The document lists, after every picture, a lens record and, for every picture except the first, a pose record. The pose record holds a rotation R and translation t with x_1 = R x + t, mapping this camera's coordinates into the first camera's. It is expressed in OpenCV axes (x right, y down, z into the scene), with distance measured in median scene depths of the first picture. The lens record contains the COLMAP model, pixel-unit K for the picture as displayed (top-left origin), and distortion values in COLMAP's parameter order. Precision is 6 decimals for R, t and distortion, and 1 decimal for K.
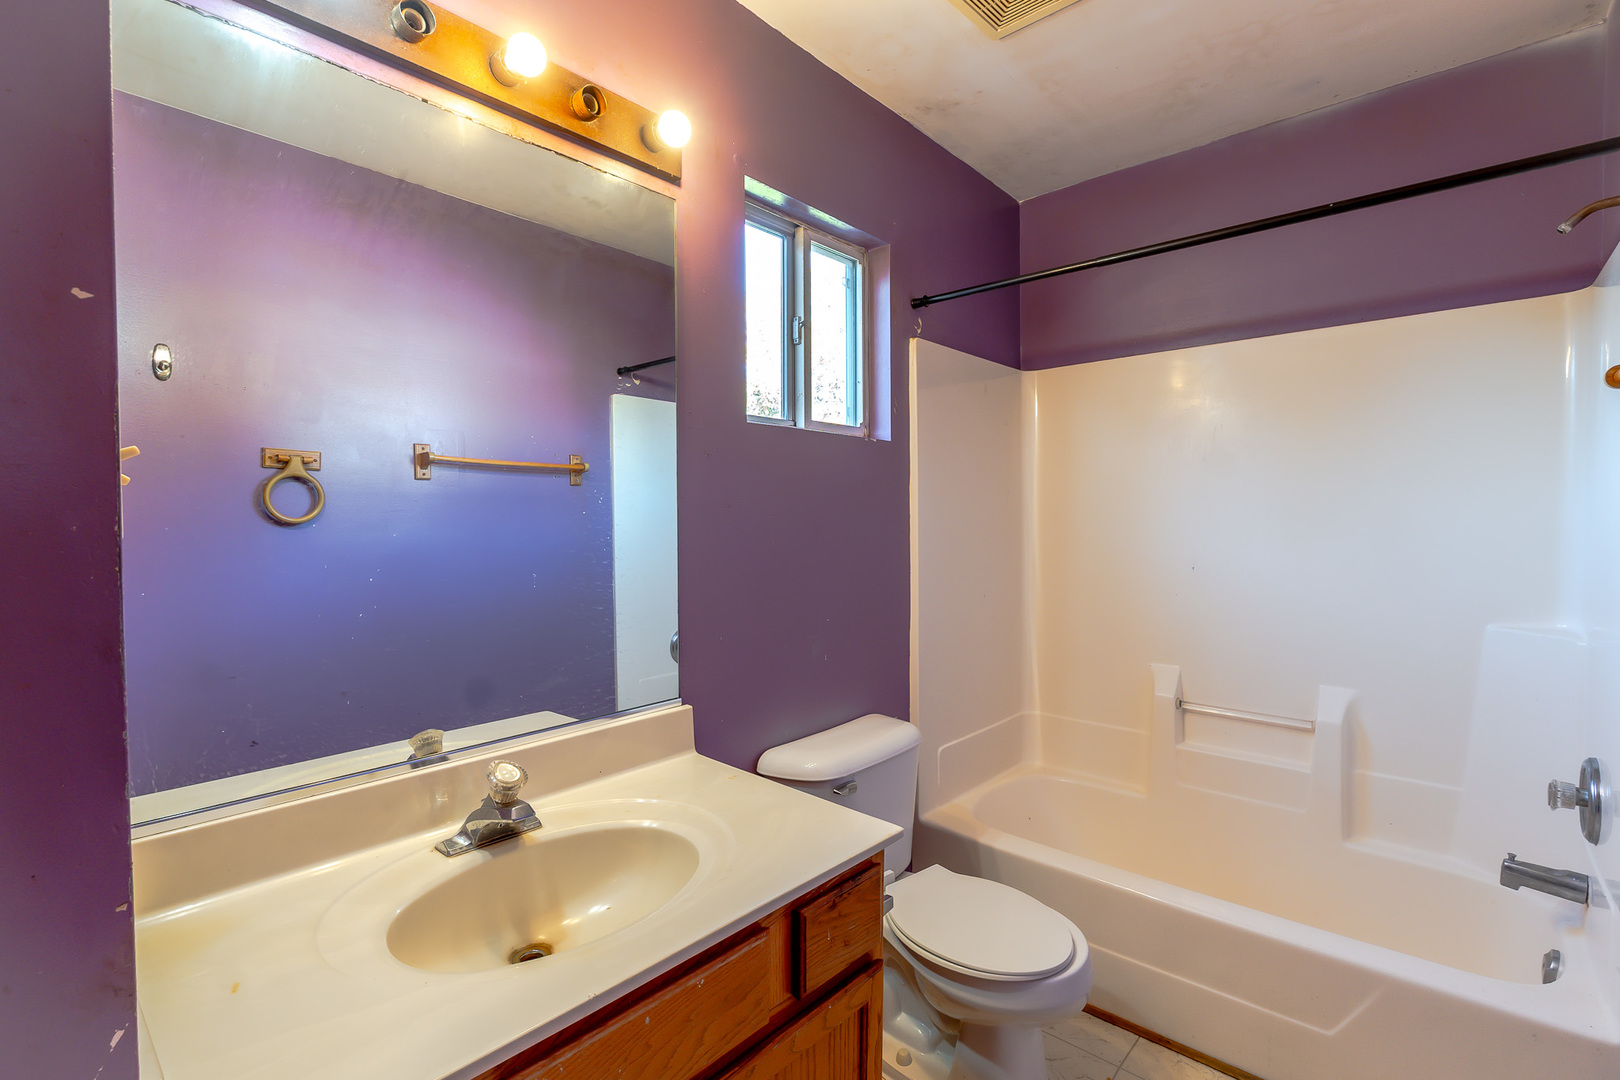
lens RADIAL K [[731.9, 0, 809.6], [0, 731.9, 536.6], [0, 0, 1]] dist [-0.016120, 0.003505]
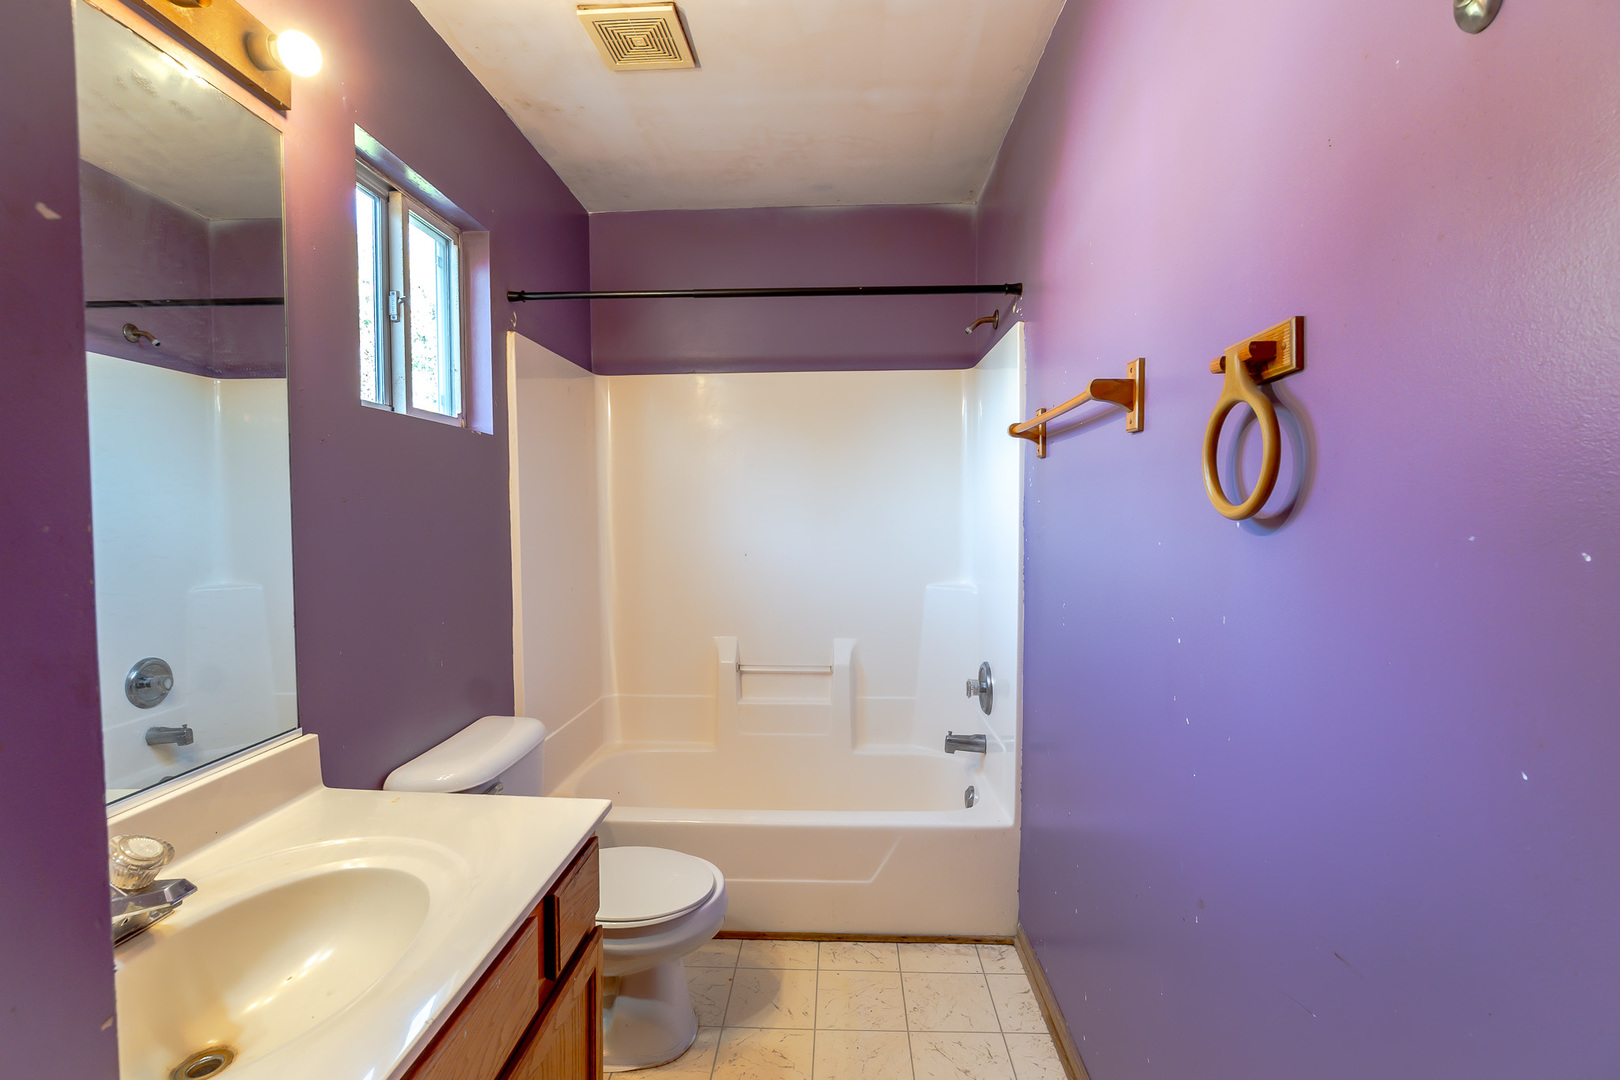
lens RADIAL K [[731.9, 0, 803.1], [0, 731.9, 535.6], [0, 0, 1]] dist [-0.016120, 0.003505]
pose [[0.777392, -0.018893, 0.628732, -0.199894], [0.015975, 0.999819, 0.010293, 0.000029], [-0.628813, 0.002042, 0.777554, -0.014246]]
